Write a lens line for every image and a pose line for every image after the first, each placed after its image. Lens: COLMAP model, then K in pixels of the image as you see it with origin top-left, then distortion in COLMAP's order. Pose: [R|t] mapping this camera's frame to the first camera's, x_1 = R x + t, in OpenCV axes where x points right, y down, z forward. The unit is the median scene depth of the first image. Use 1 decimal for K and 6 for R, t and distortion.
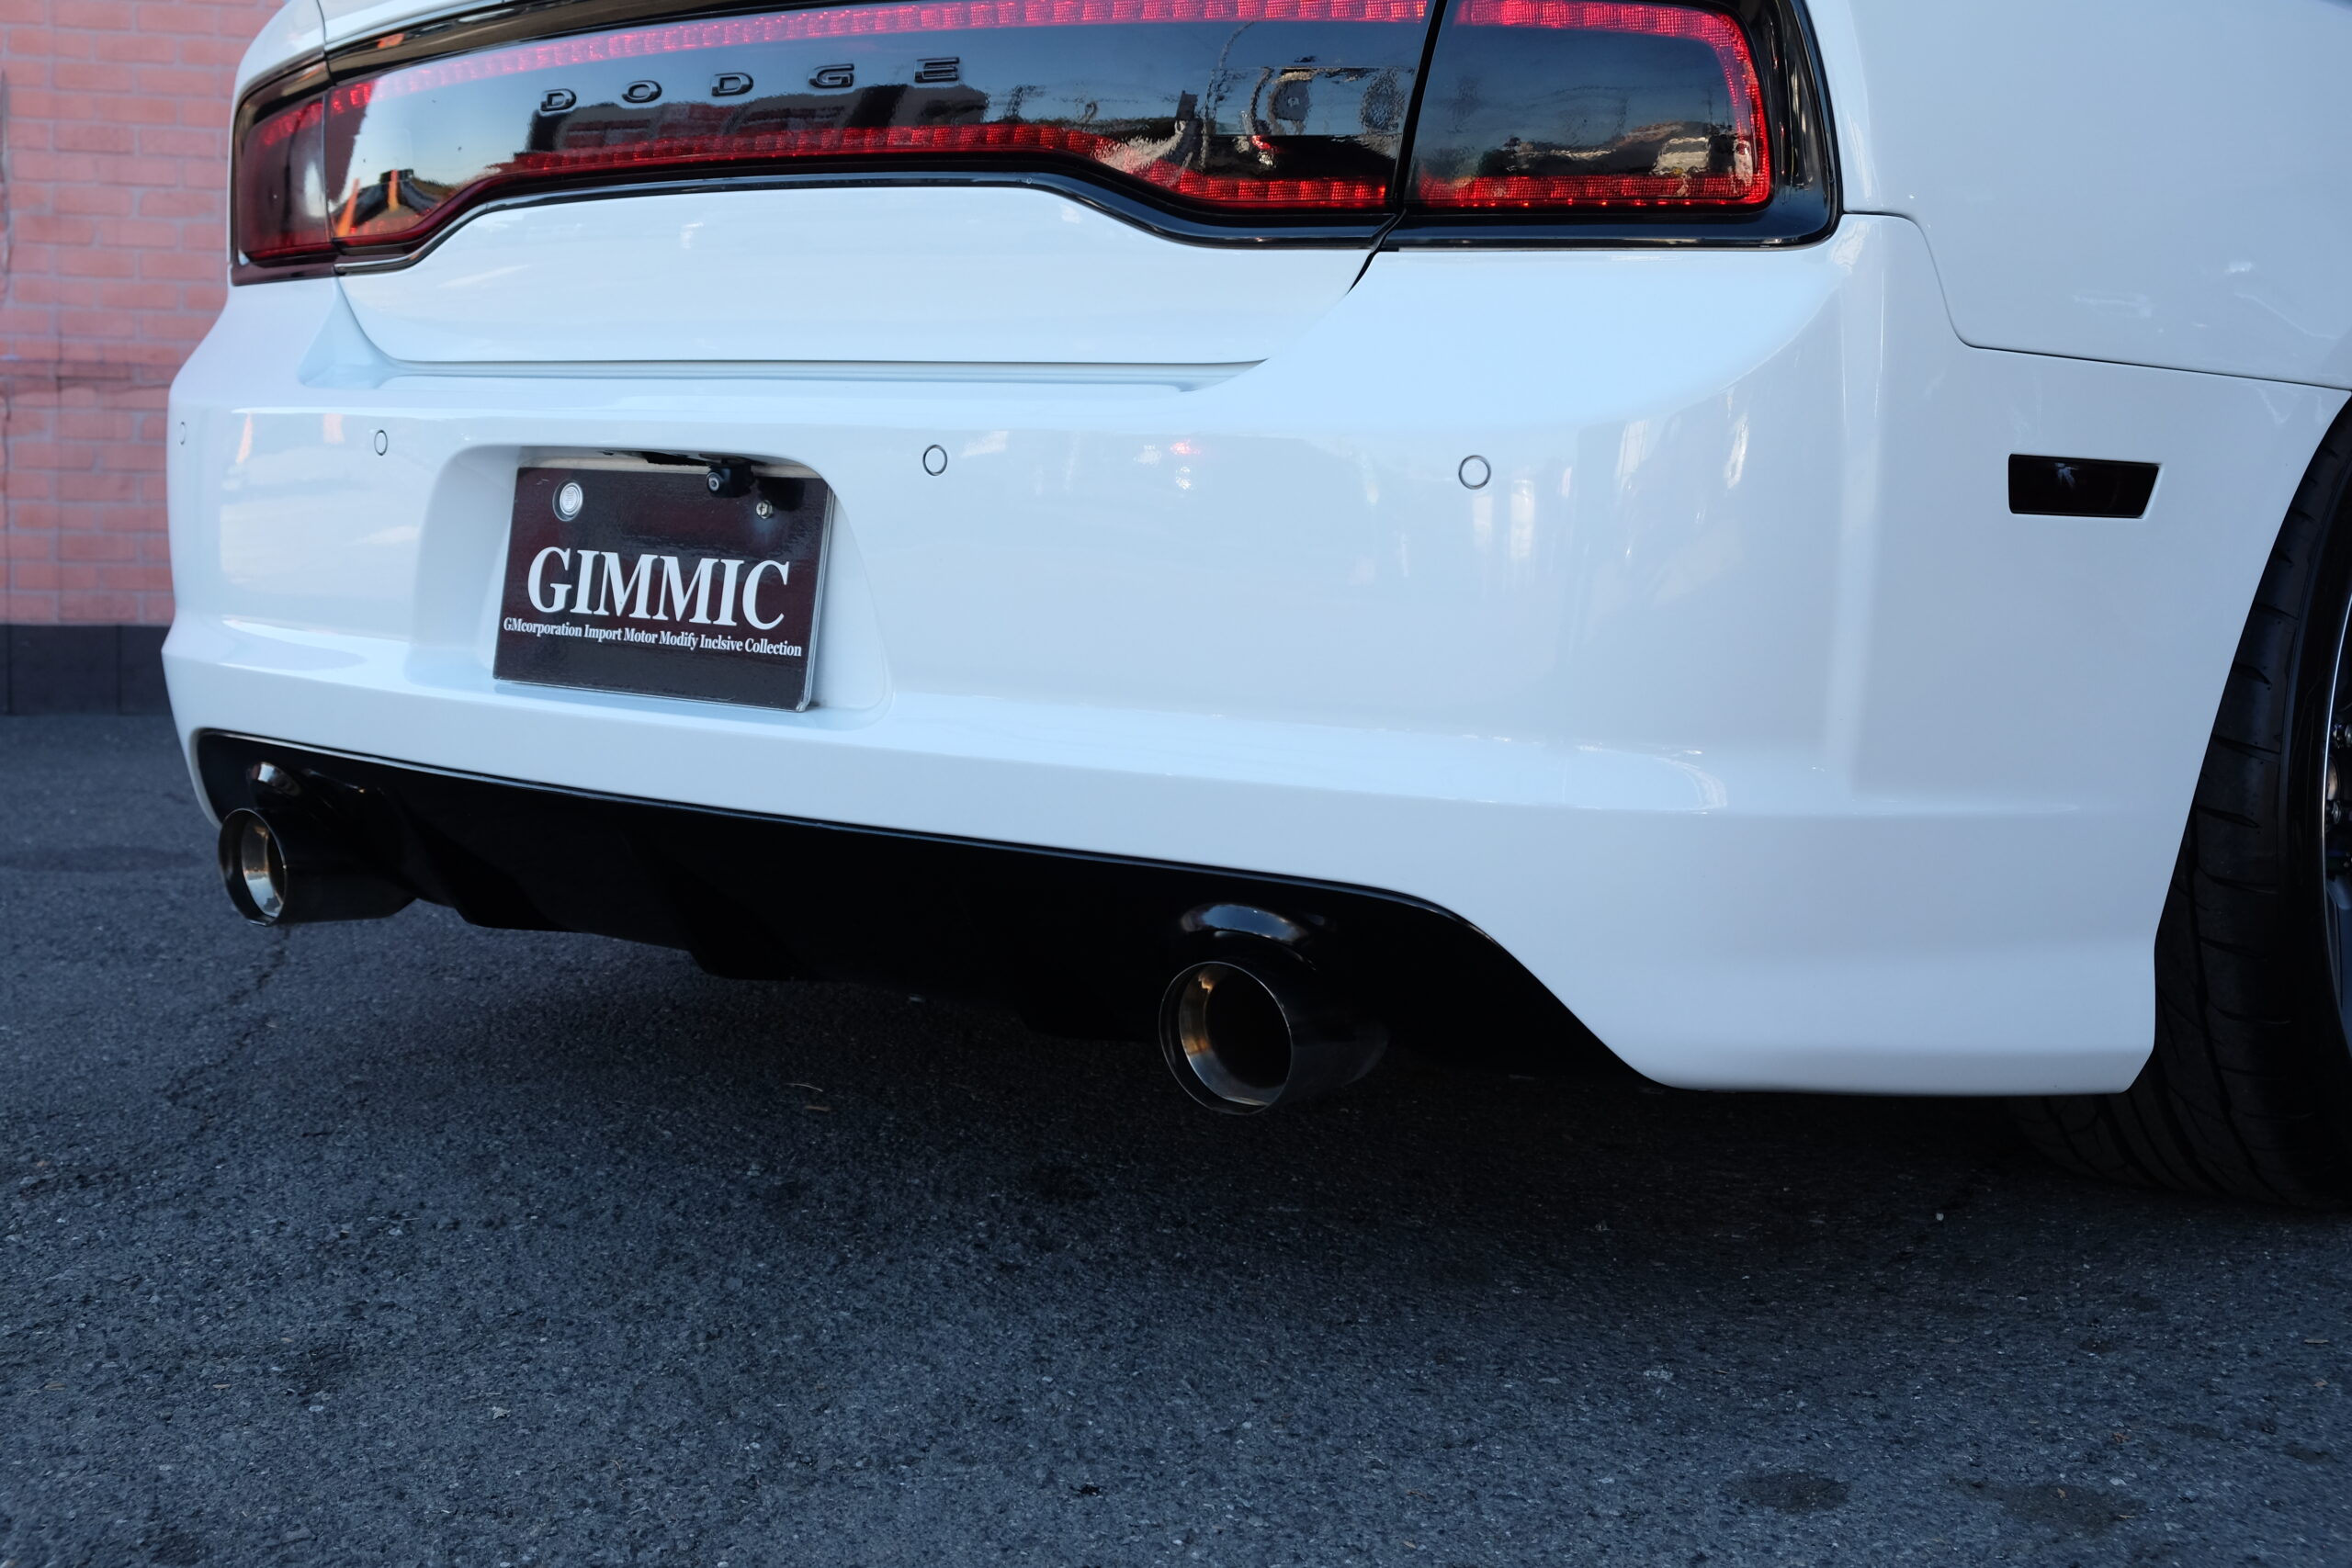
lens RADIAL K [[3007.8, 0, 1179.6], [0, 3007.8, 779.8], [0, 0, 1]] dist [0.009008, 0.000000]
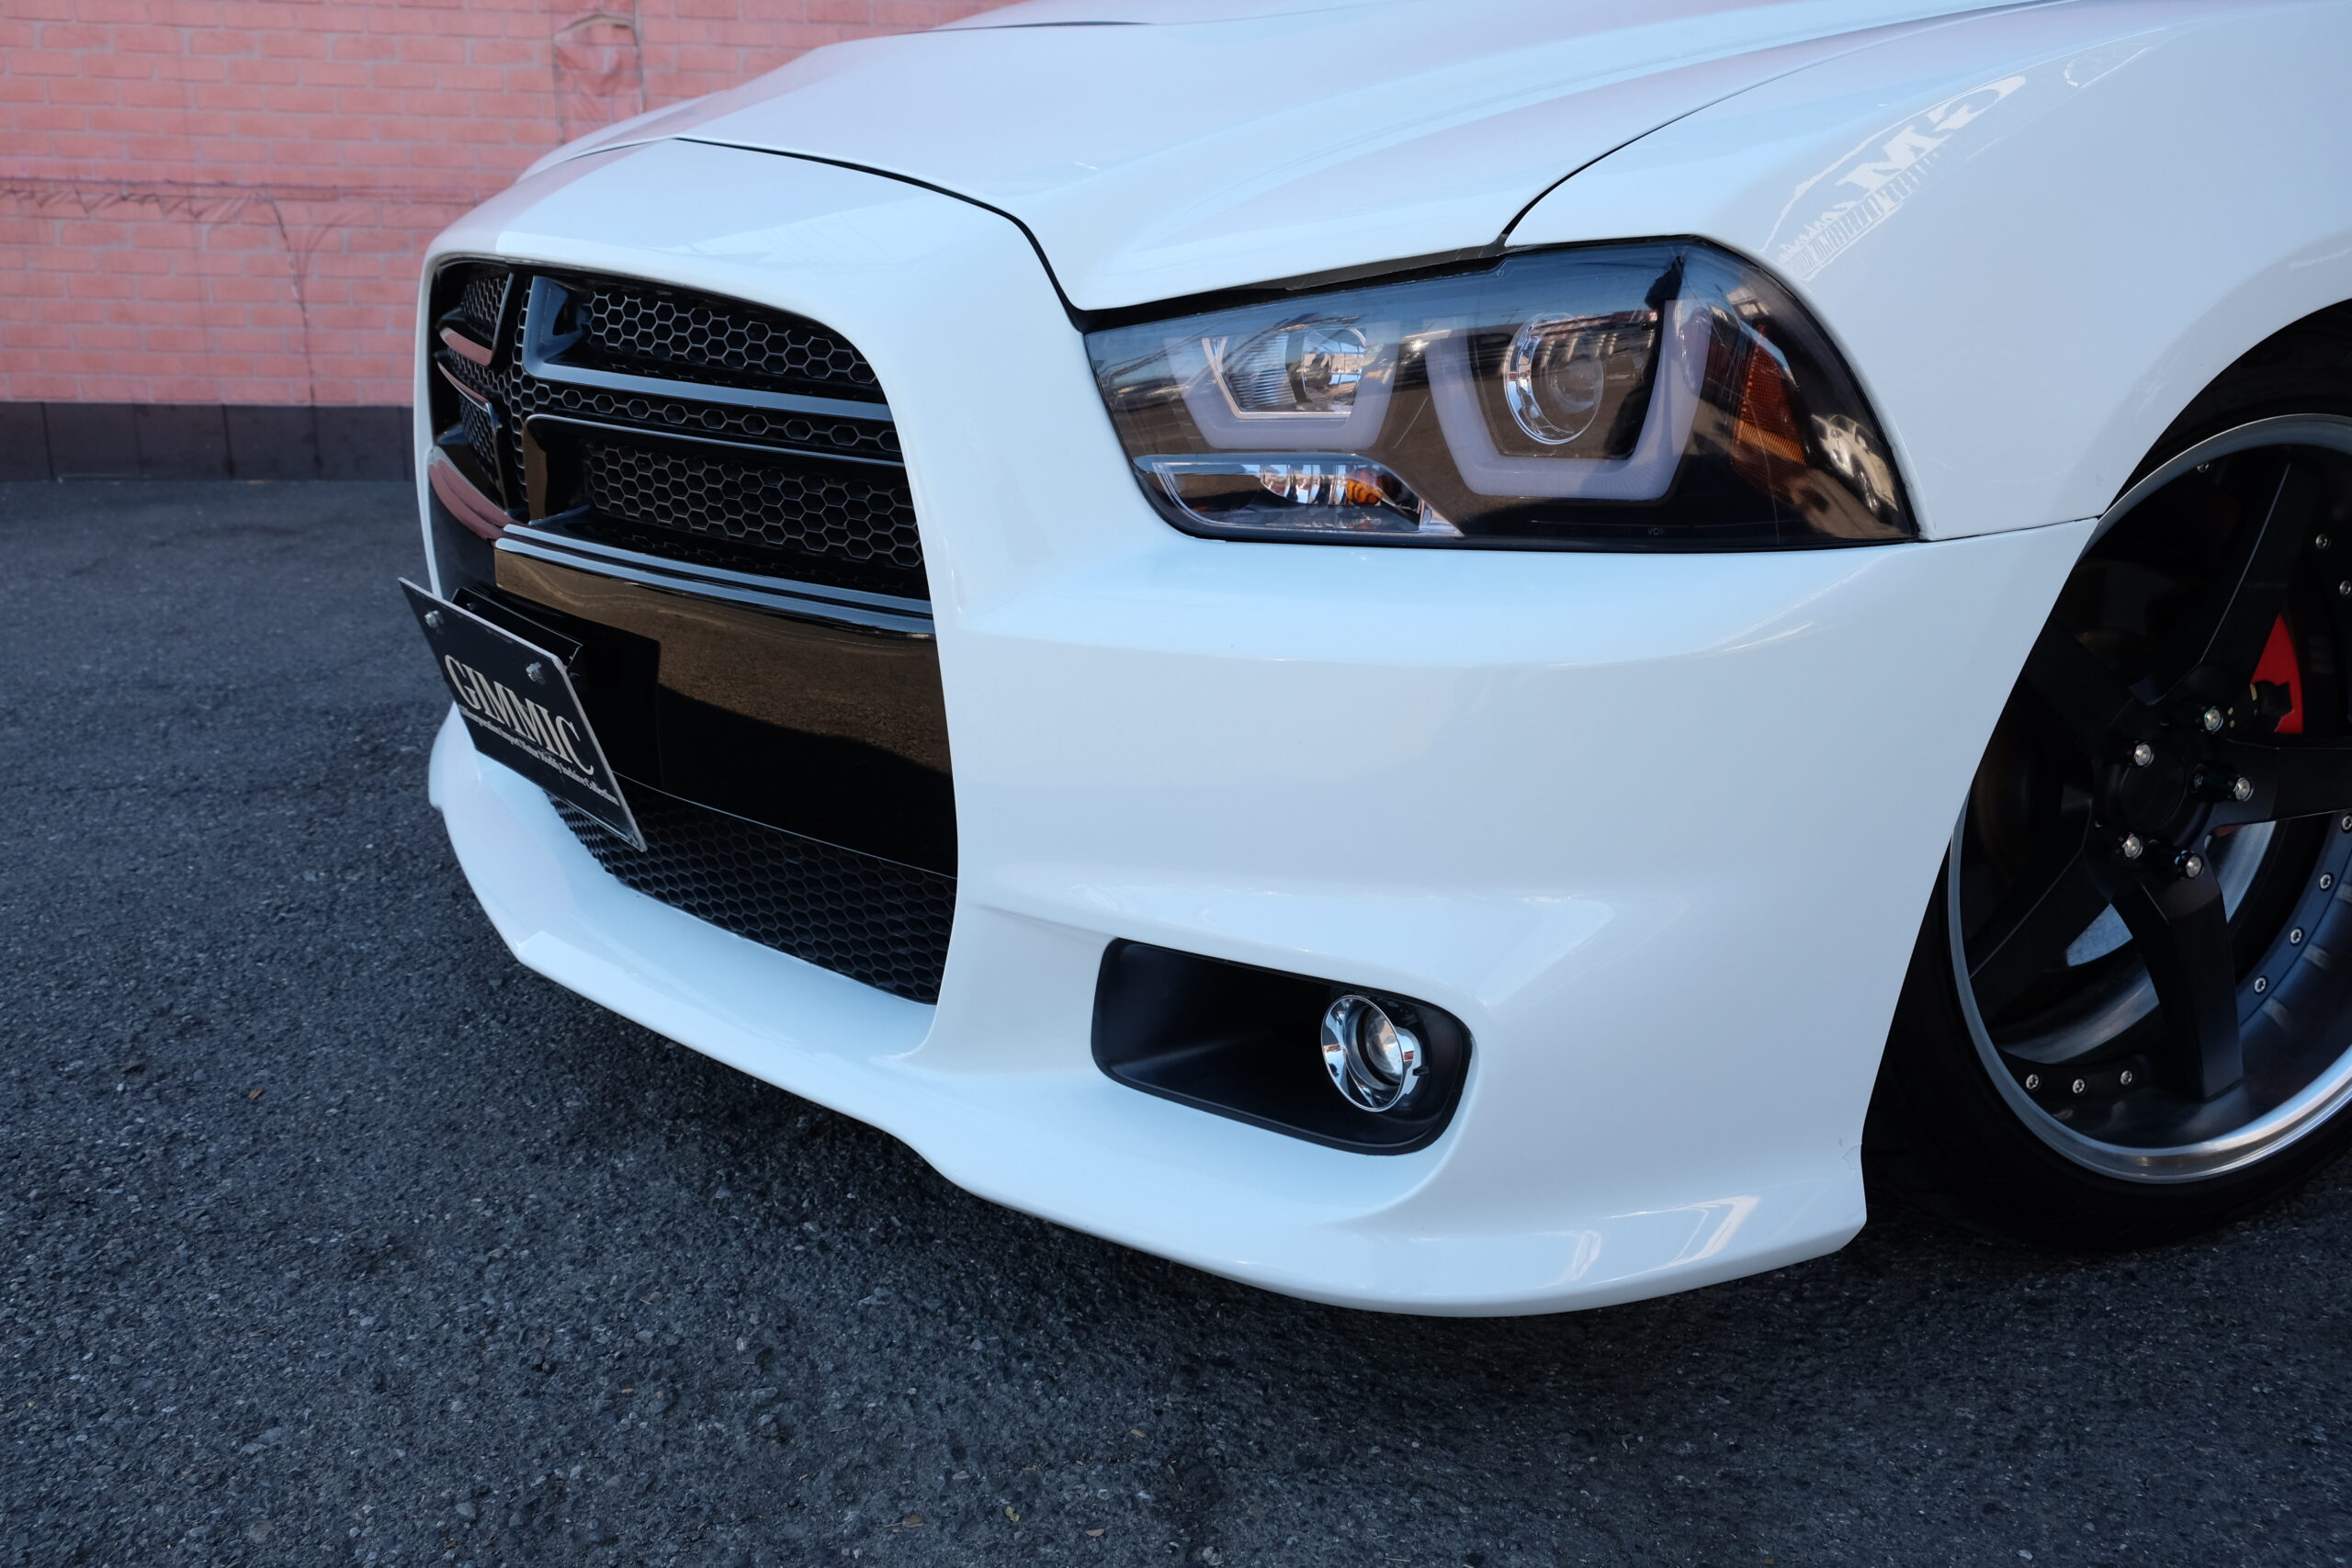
lens RADIAL K [[2026.5, 0, 1163.5], [0, 2026.5, 787.2], [0, 0, 1]] dist [-0.008895, 0.048380]
pose [[0.994437, 0.021444, -0.103126, -0.214989], [-0.003423, 0.985120, 0.171834, -0.108479], [0.105276, -0.170525, 0.979713, 0.401012]]
